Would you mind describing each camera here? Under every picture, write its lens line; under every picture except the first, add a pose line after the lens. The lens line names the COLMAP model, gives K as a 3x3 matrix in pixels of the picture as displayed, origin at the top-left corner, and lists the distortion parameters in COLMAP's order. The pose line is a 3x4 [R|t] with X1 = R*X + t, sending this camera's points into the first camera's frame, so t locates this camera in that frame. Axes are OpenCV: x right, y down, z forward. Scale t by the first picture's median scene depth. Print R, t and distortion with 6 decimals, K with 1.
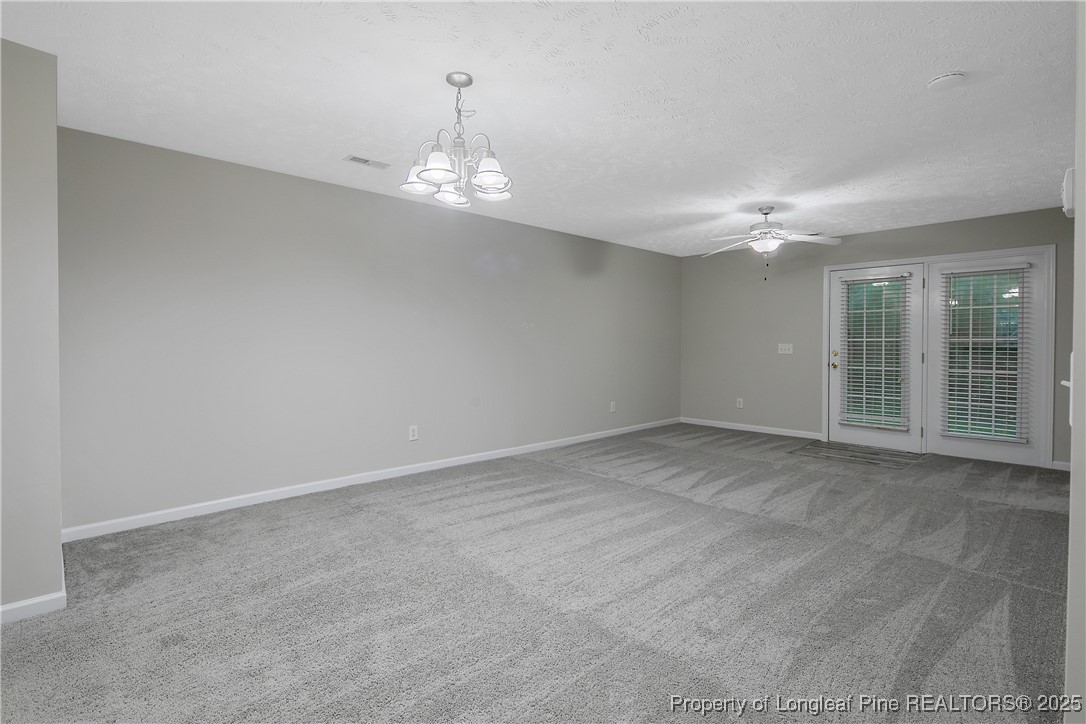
lens RADIAL K [[526.6, 0, 550.2], [0, 526.6, 353.5], [0, 0, 1]] dist [0.008660, -0.007011]
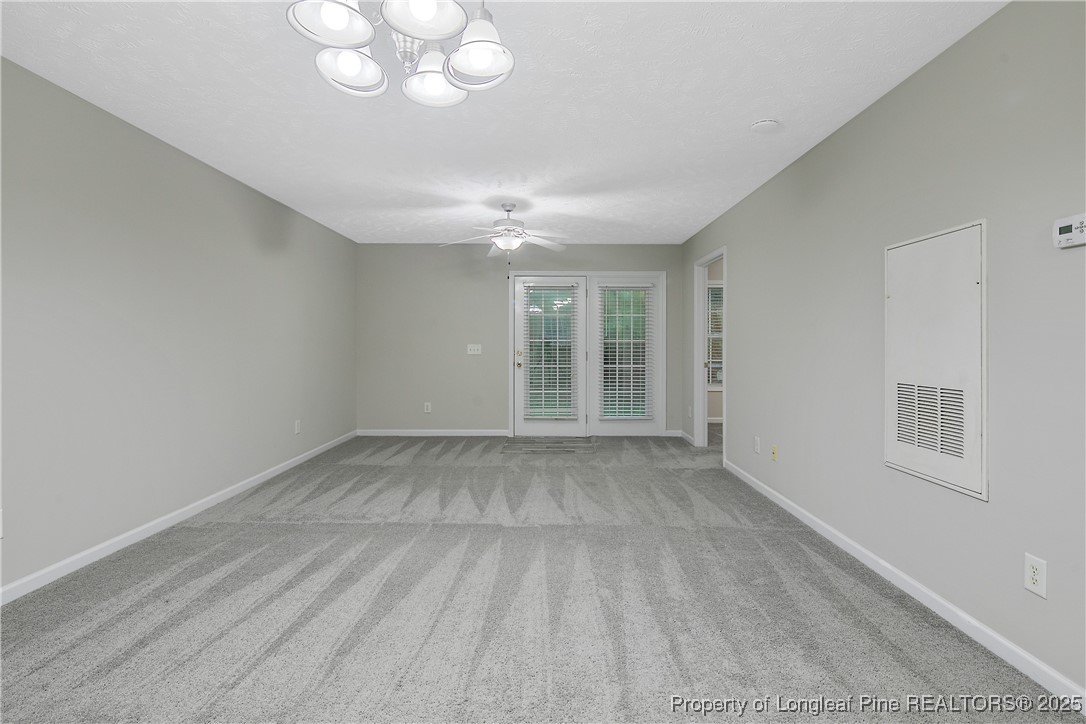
lens RADIAL K [[526.6, 0, 544.2], [0, 526.6, 344.8], [0, 0, 1]] dist [0.008660, -0.007011]
pose [[0.700142, -0.001528, 0.714002, -0.223666], [0.015256, 0.999801, -0.012820, -0.003470], [-0.713841, 0.019869, 0.700026, 0.257004]]
